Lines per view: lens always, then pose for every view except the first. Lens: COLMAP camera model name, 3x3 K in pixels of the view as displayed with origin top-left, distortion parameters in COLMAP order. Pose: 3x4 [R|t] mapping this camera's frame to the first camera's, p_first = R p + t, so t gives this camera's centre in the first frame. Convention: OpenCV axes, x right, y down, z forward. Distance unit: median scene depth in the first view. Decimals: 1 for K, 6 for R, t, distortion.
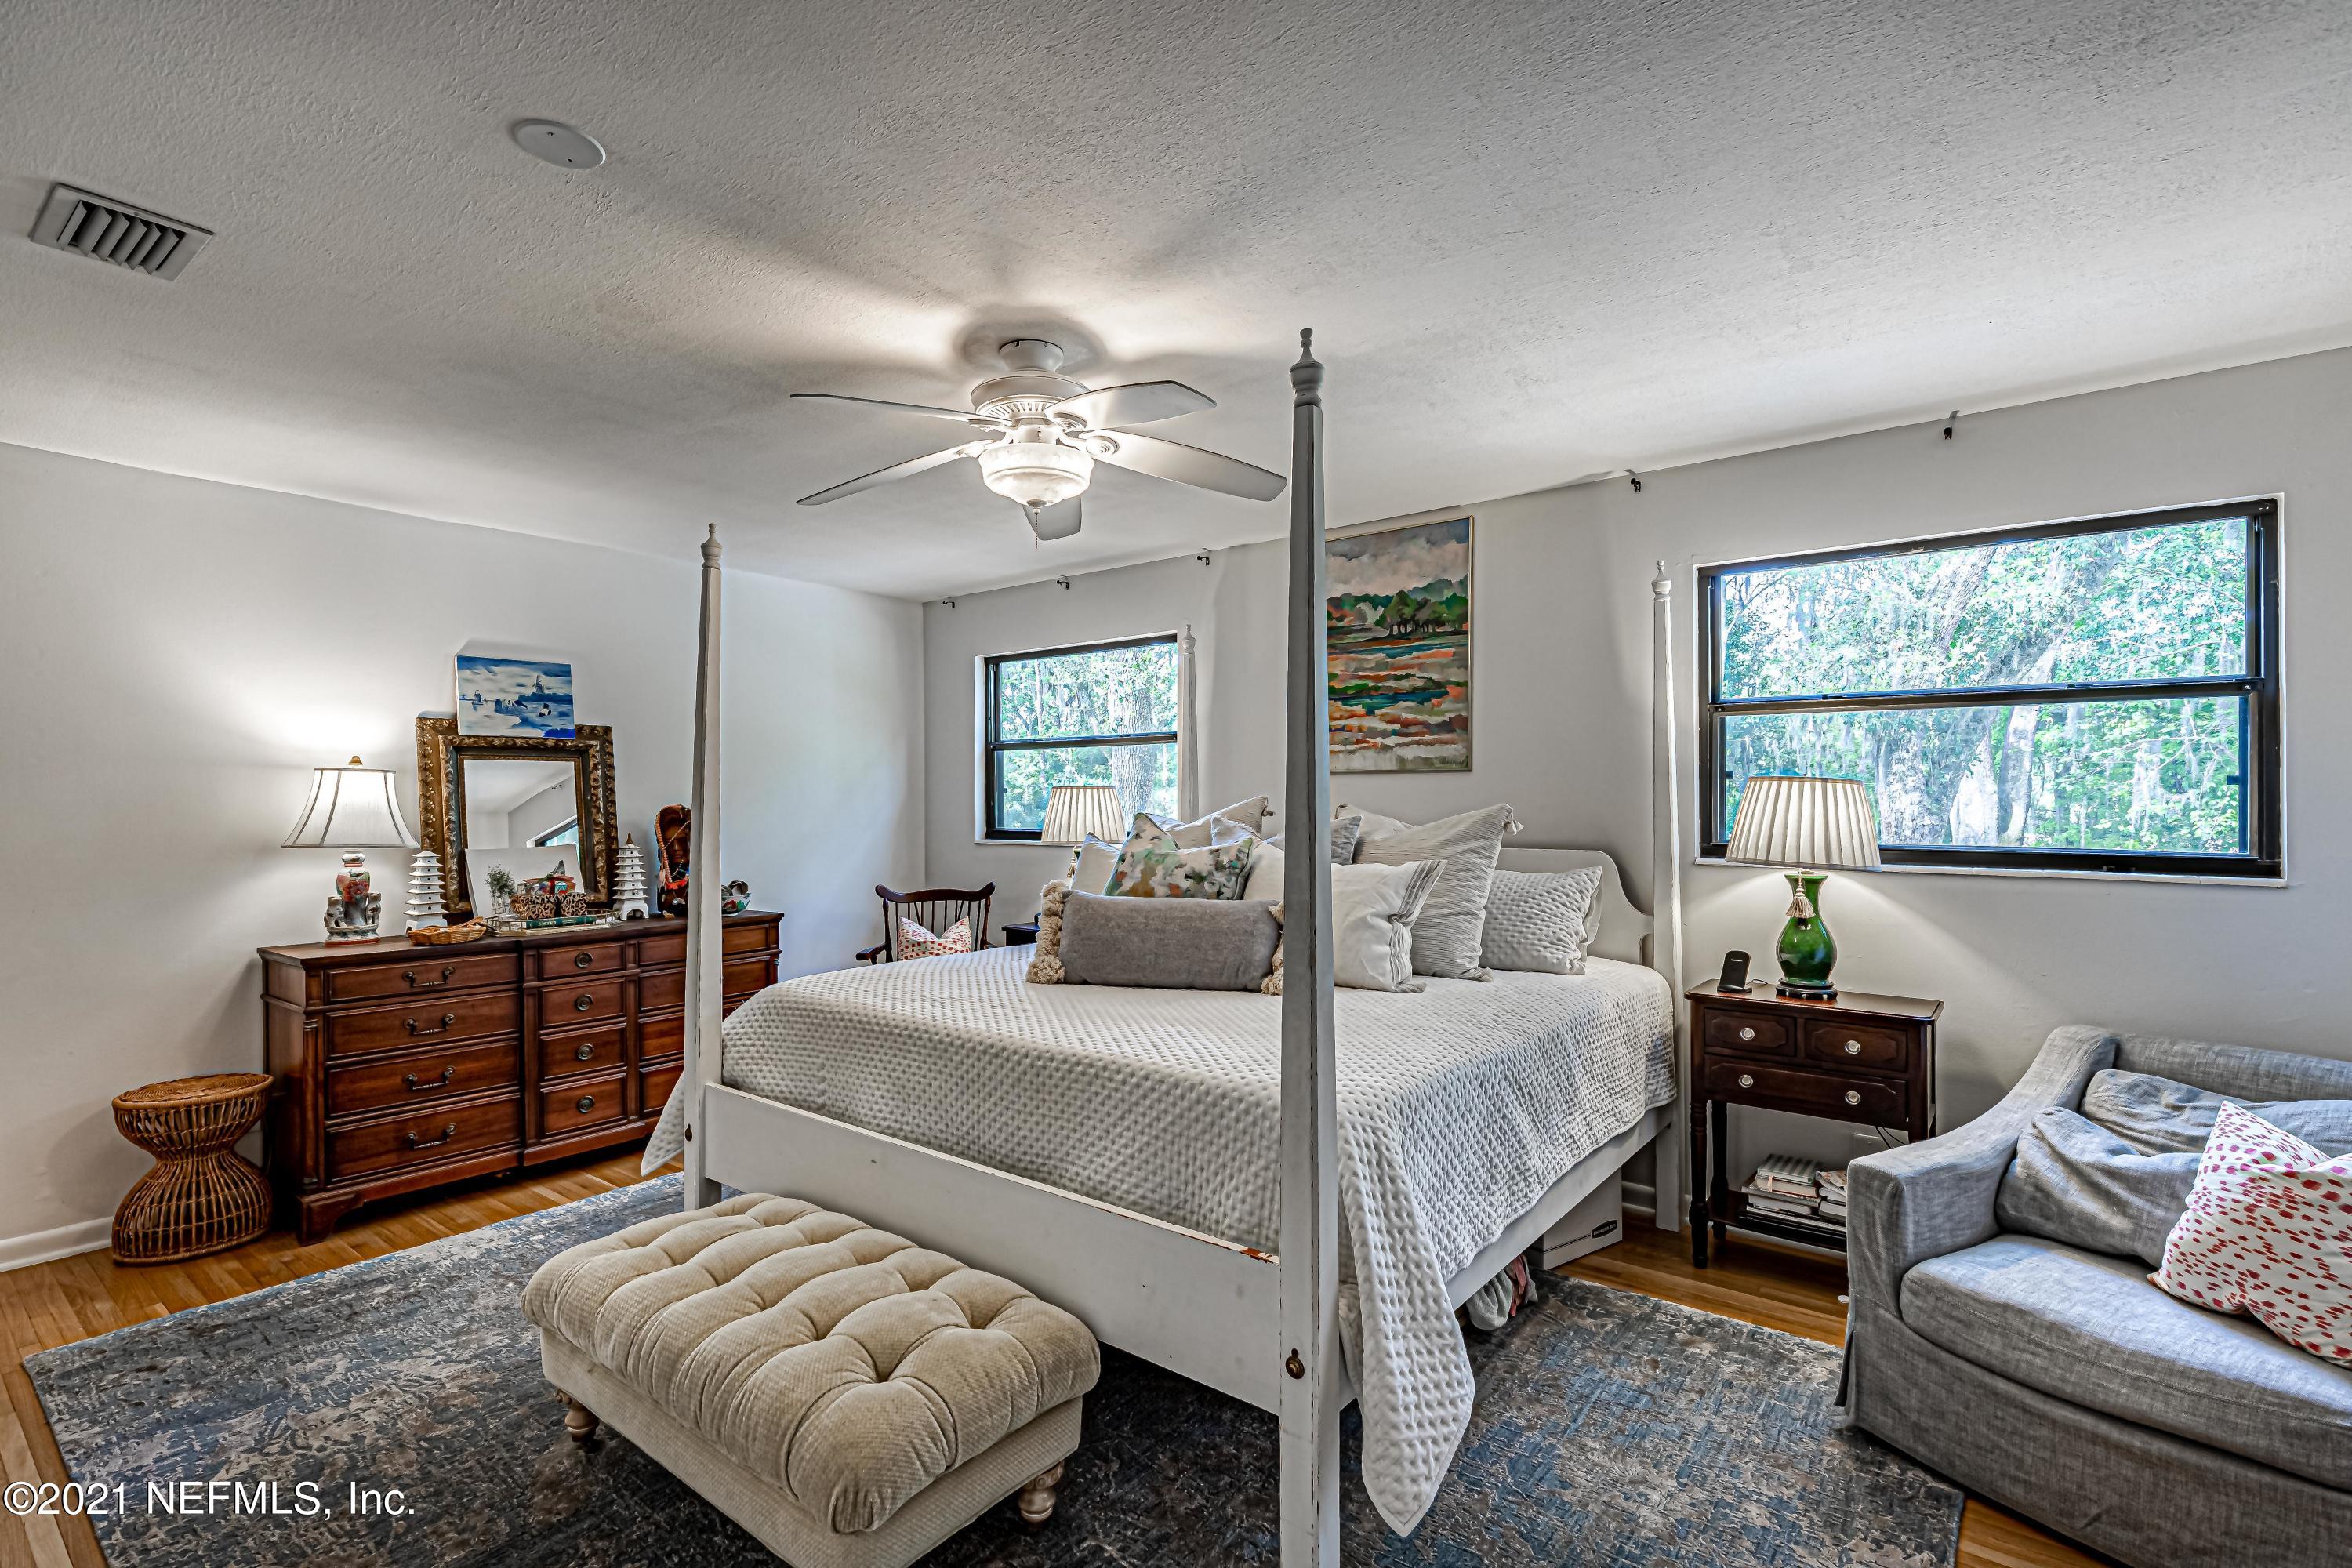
lens RADIAL K [[1074.2, 0, 1179.7], [0, 1074.2, 787.9], [0, 0, 1]] dist [0.013261, -0.002109]
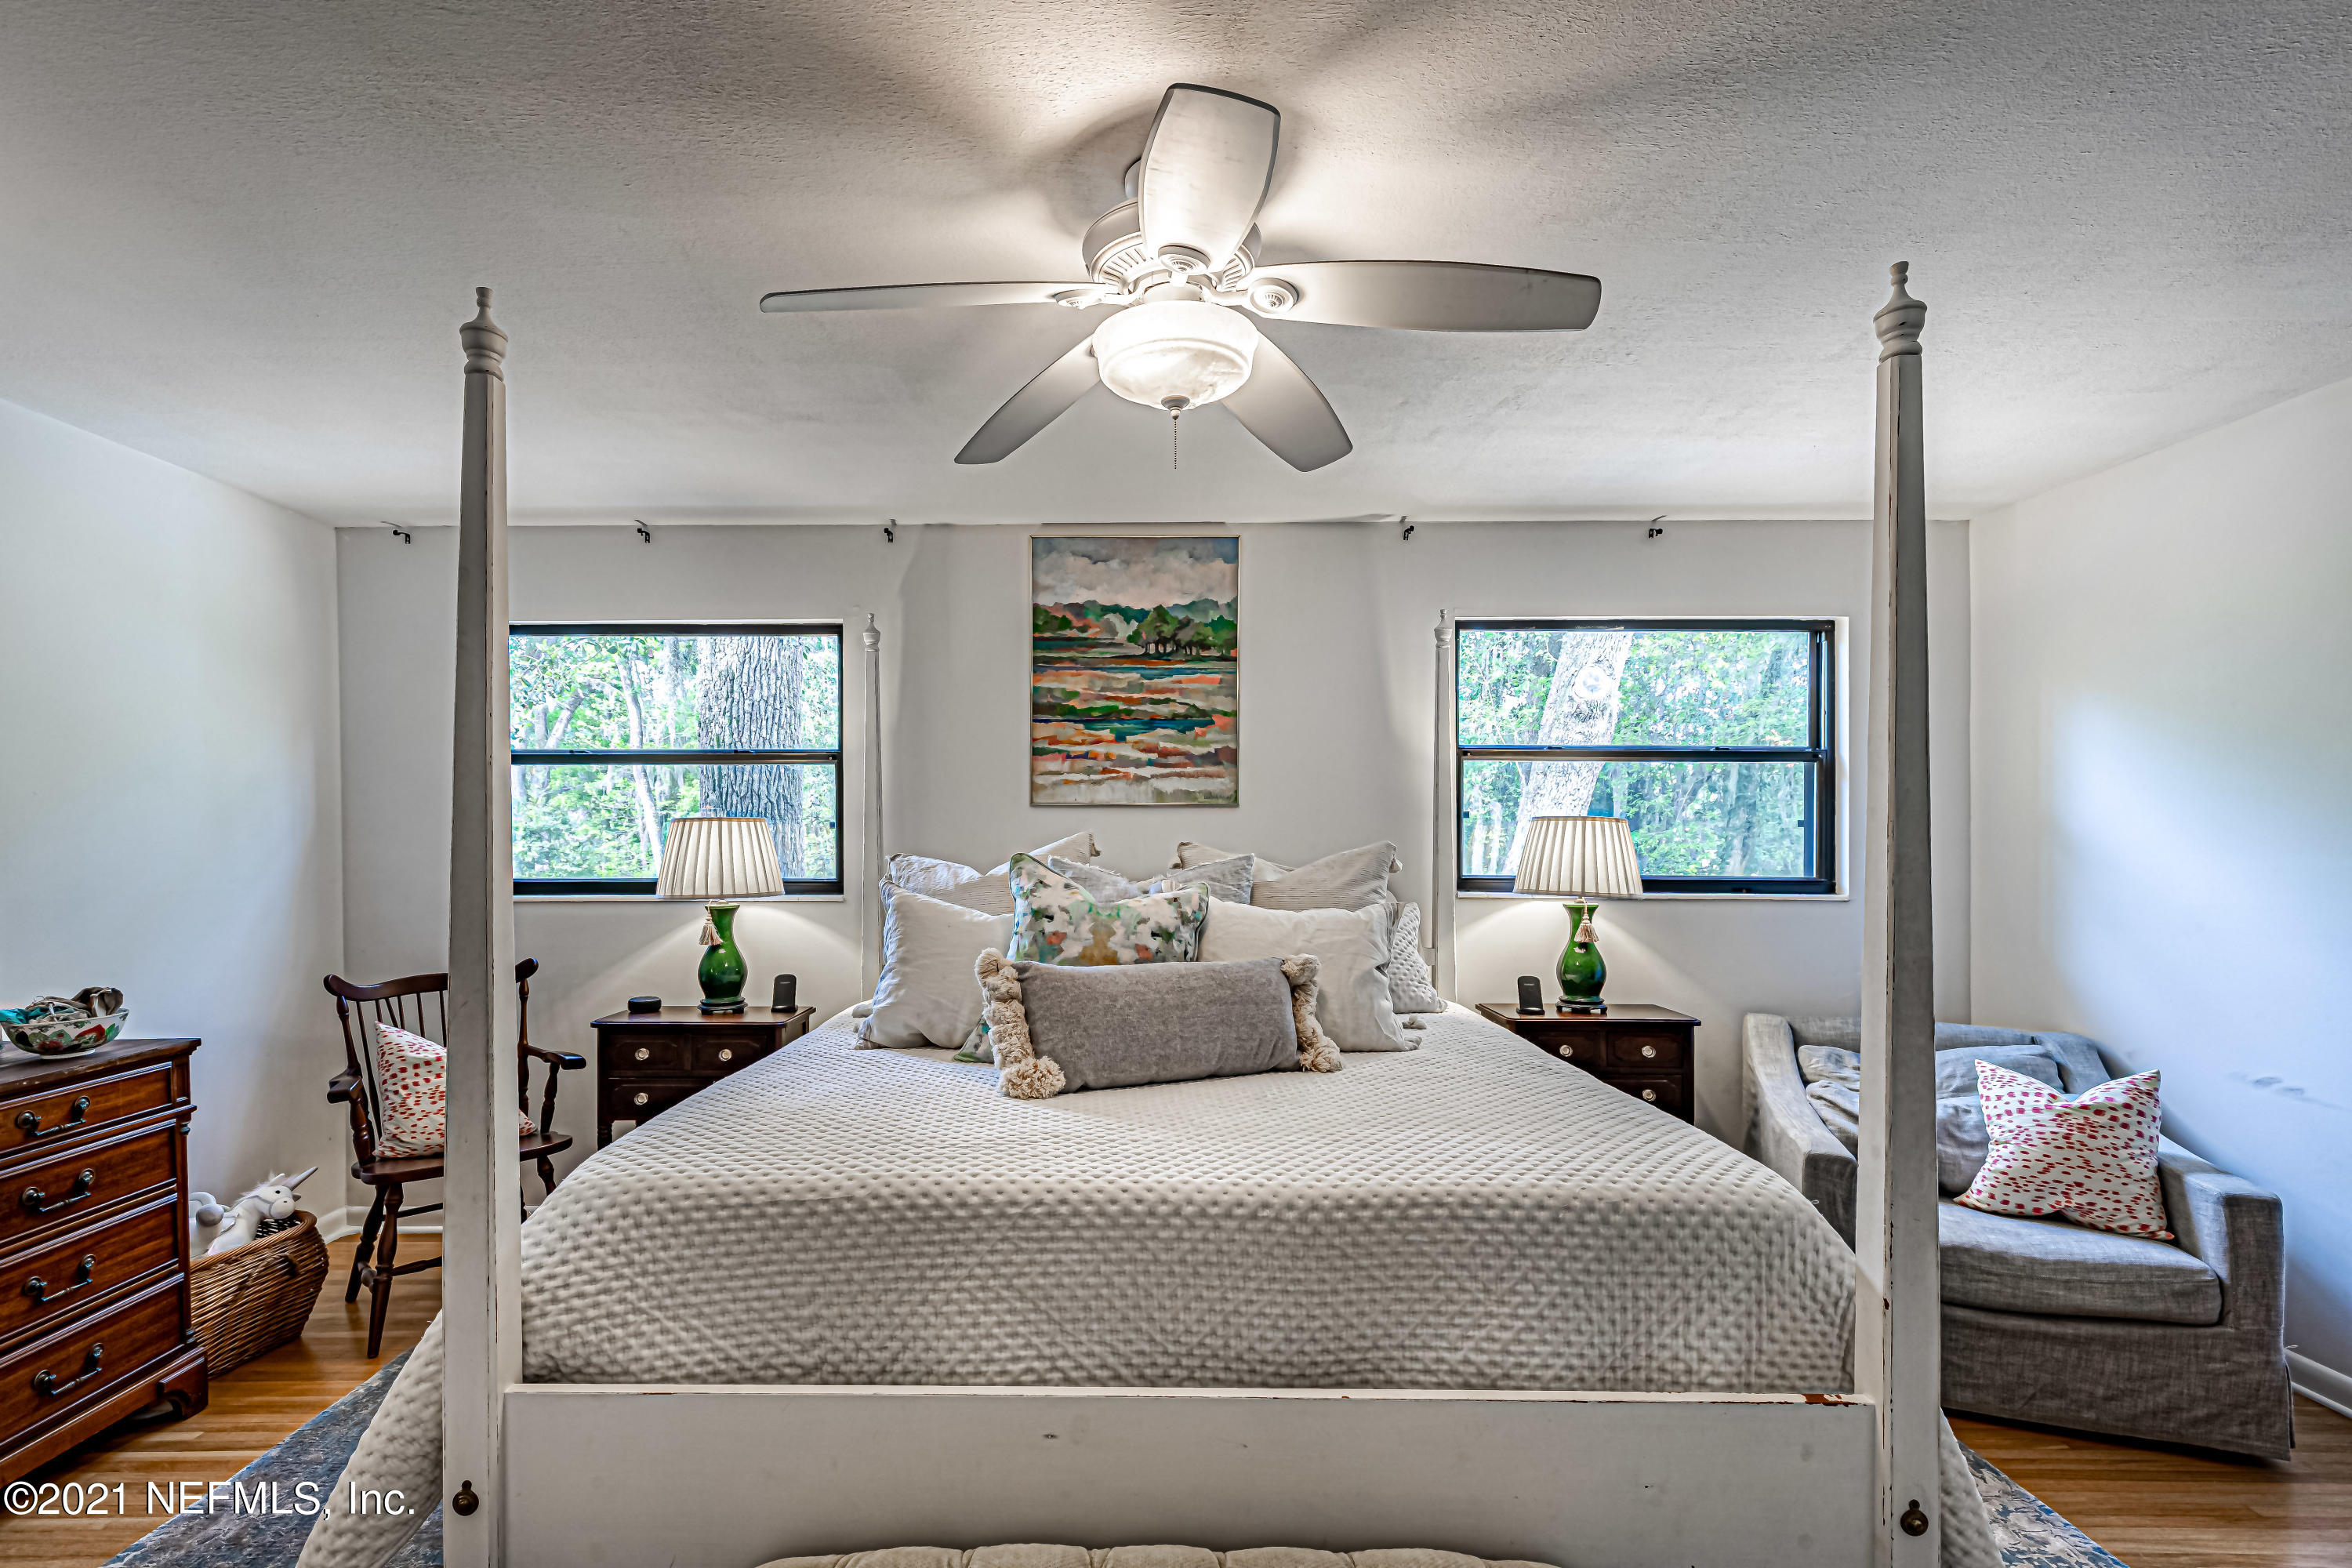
lens RADIAL K [[1074.2, 0, 1148.5], [0, 1074.2, 842.4], [0, 0, 1]] dist [0.013261, -0.002109]
pose [[0.797015, -0.001014, 0.603959, -0.414029], [-0.007730, 0.999900, 0.011880, 0.005717], [-0.603910, -0.014137, 0.796927, 0.337556]]
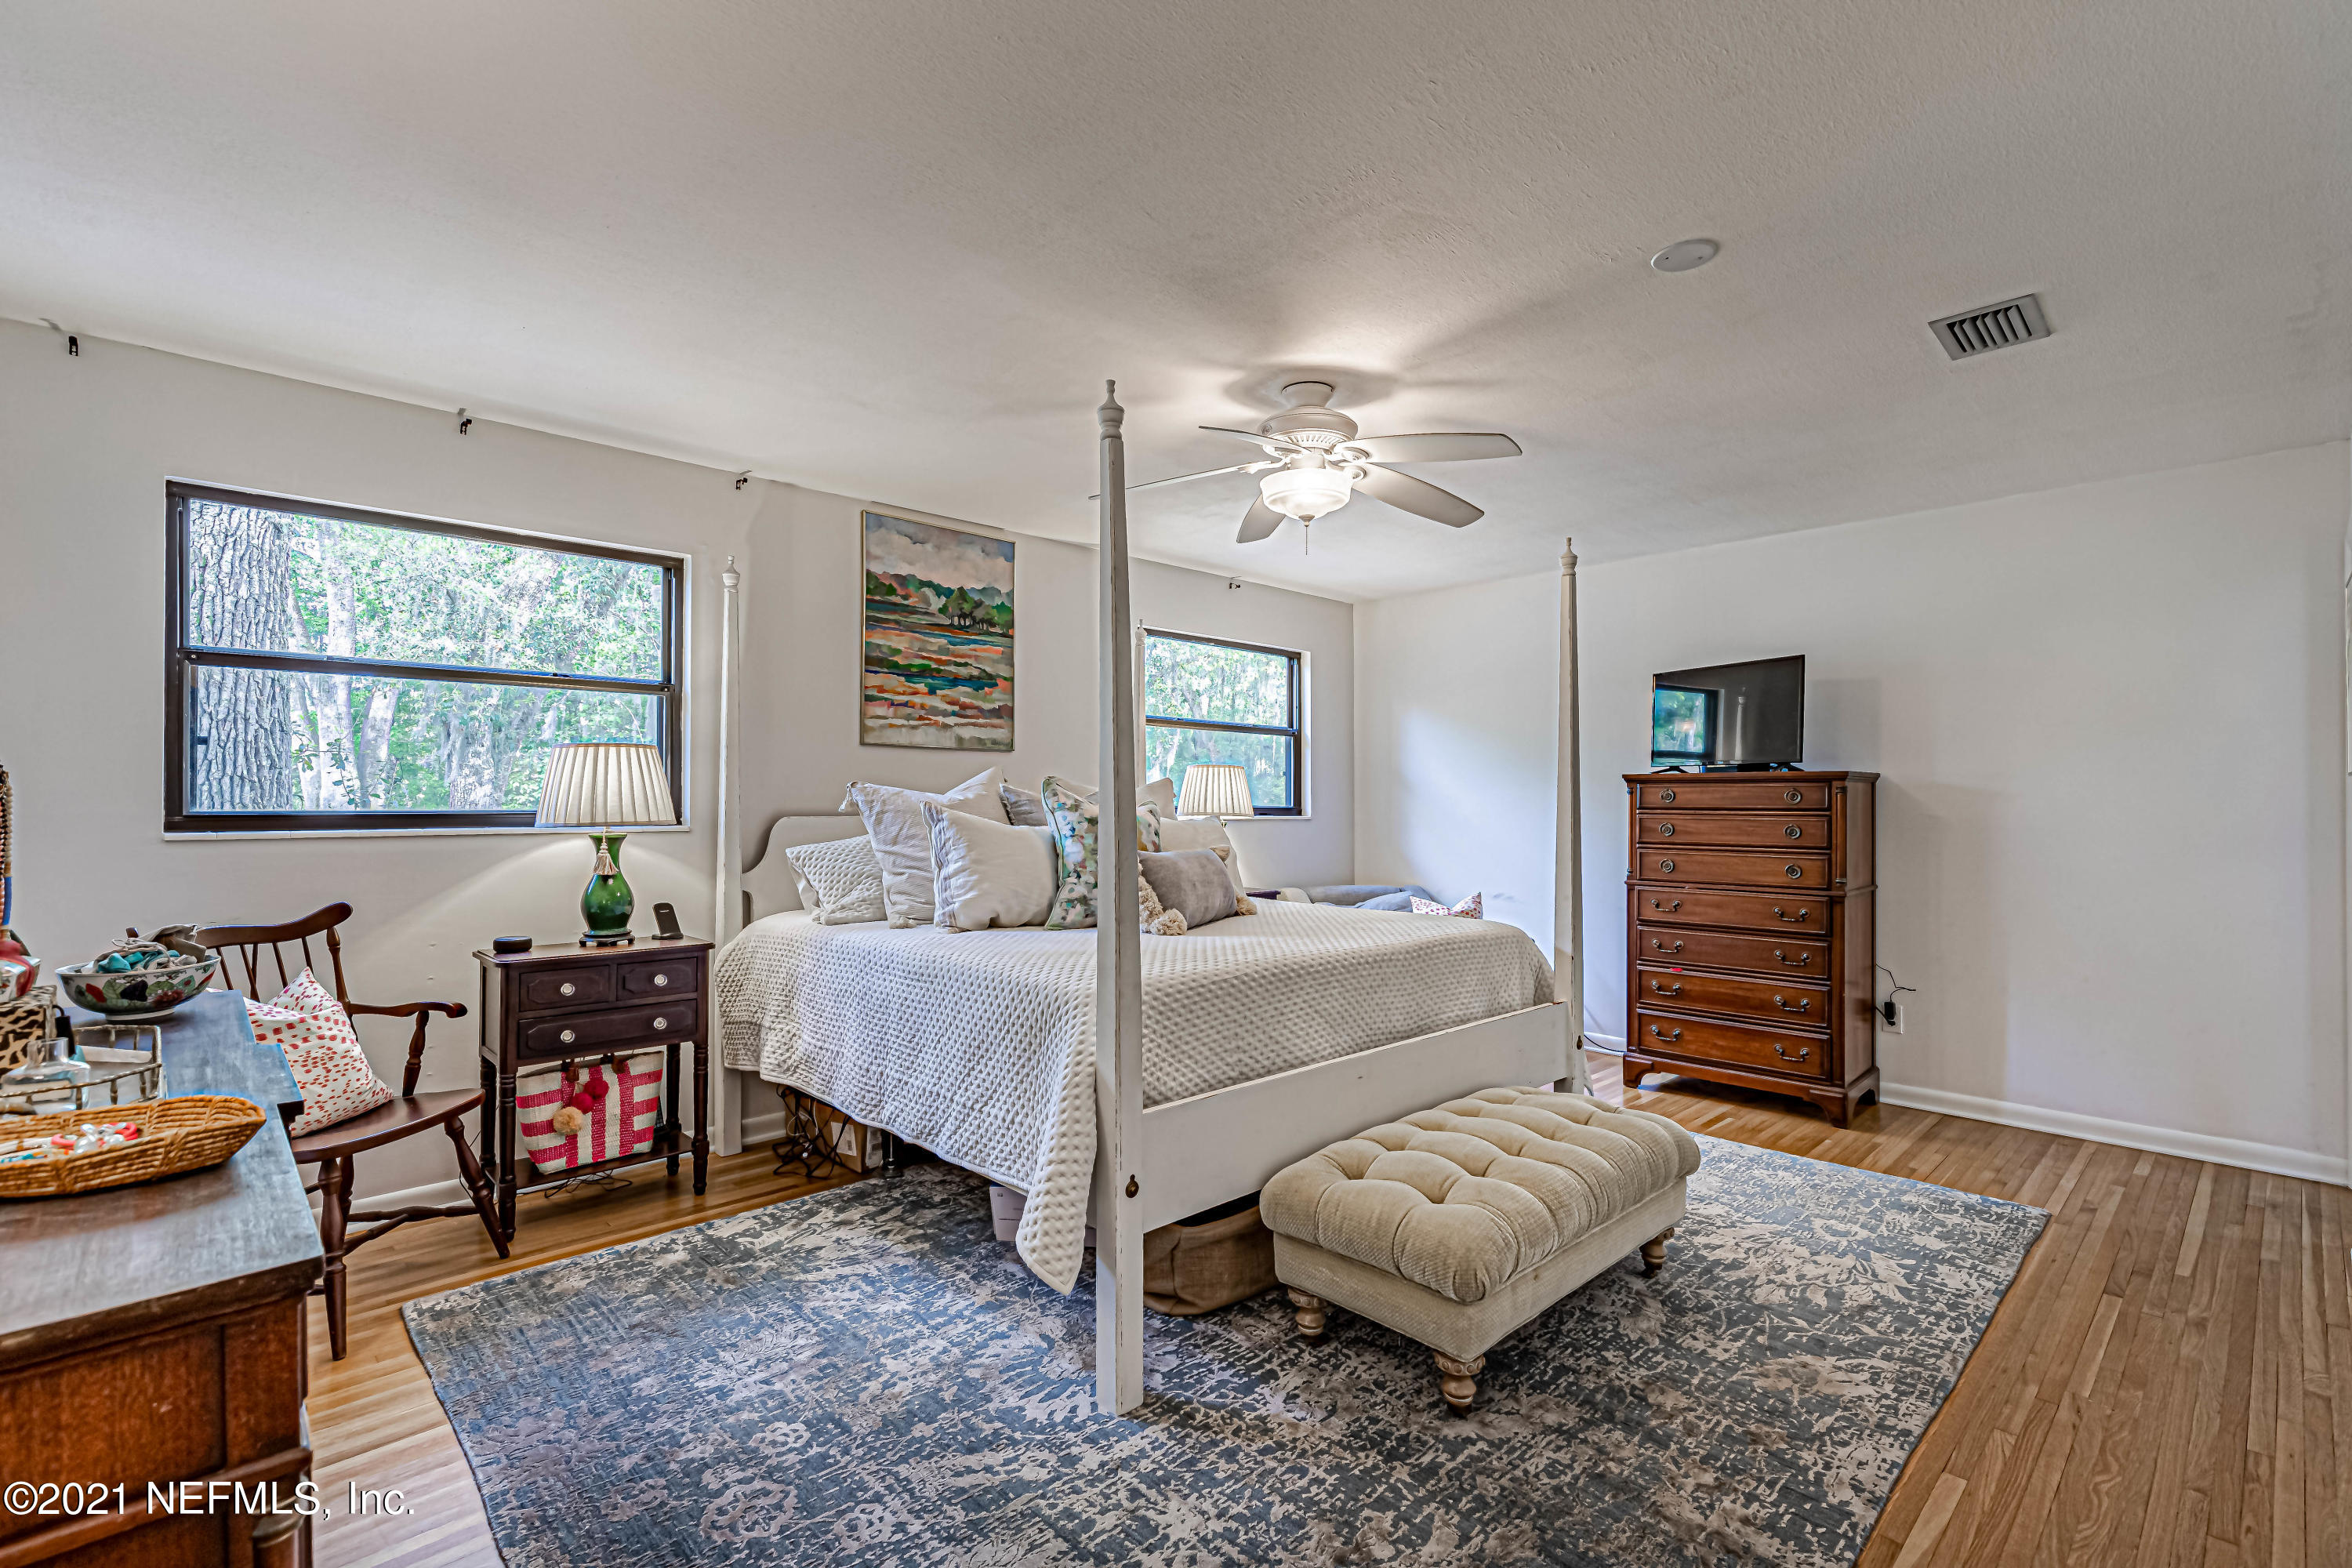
lens RADIAL K [[1074.2, 0, 1162.0], [0, 1074.2, 795.5], [0, 0, 1]] dist [0.013261, -0.002109]
pose [[0.159730, 0.007251, 0.987134, -1.027683], [-0.014348, 0.999884, -0.005023, 0.042717], [-0.987056, -0.013361, 0.159816, 0.730860]]
